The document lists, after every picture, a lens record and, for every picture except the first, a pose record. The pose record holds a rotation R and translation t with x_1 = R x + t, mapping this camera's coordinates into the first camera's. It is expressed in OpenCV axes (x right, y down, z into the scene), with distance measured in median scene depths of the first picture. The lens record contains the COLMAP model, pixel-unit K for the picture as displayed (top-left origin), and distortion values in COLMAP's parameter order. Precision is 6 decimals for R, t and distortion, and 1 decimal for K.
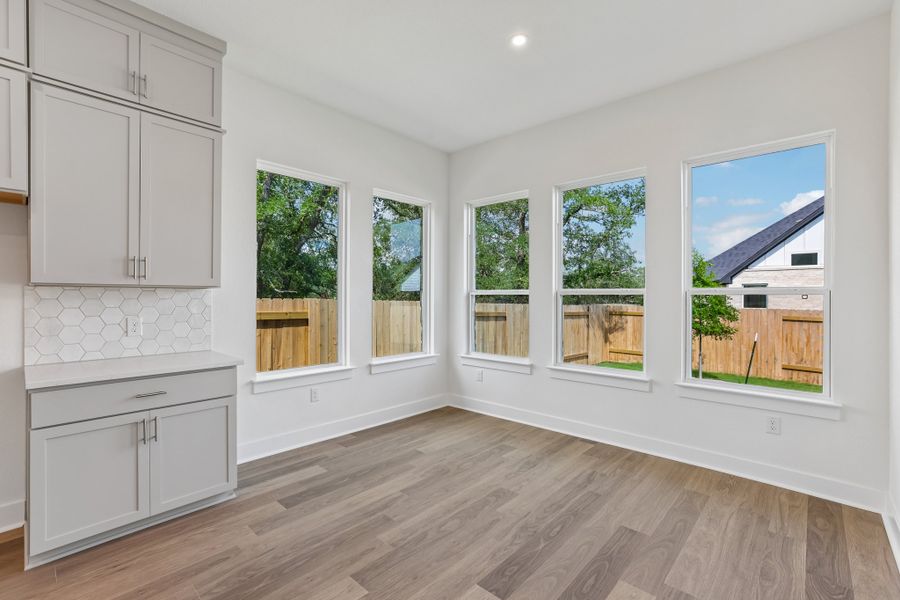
lens RADIAL K [[410.4, 0, 458.5], [0, 410.4, 294.0], [0, 0, 1]] dist [-0.045393, 0.025412]
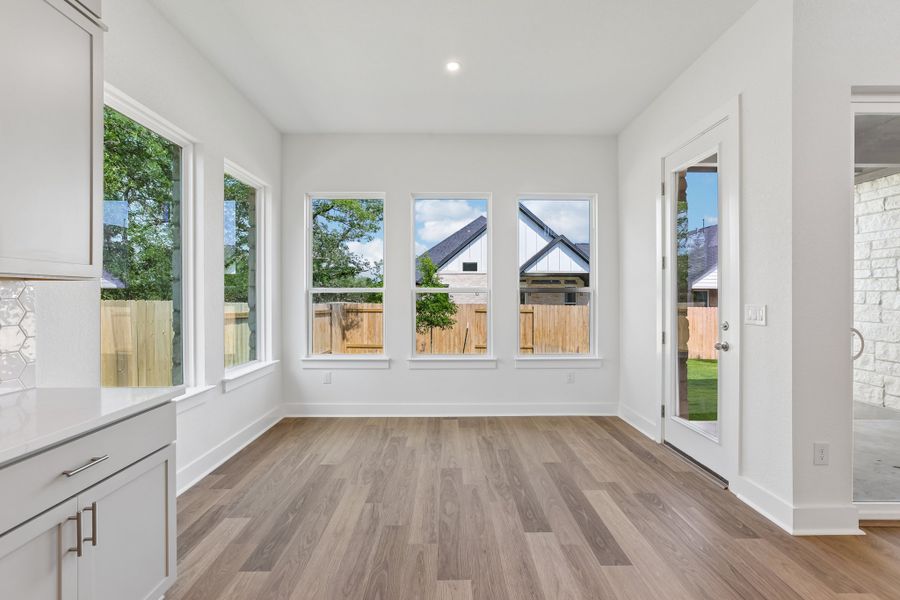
lens RADIAL K [[410.4, 0, 458.5], [0, 410.4, 294.0], [0, 0, 1]] dist [-0.045393, 0.025412]
pose [[0.718590, -0.001590, 0.695433, -0.505305], [0.000053, 0.999998, 0.002232, 0.004774], [-0.695434, -0.001567, 0.718588, 0.149299]]
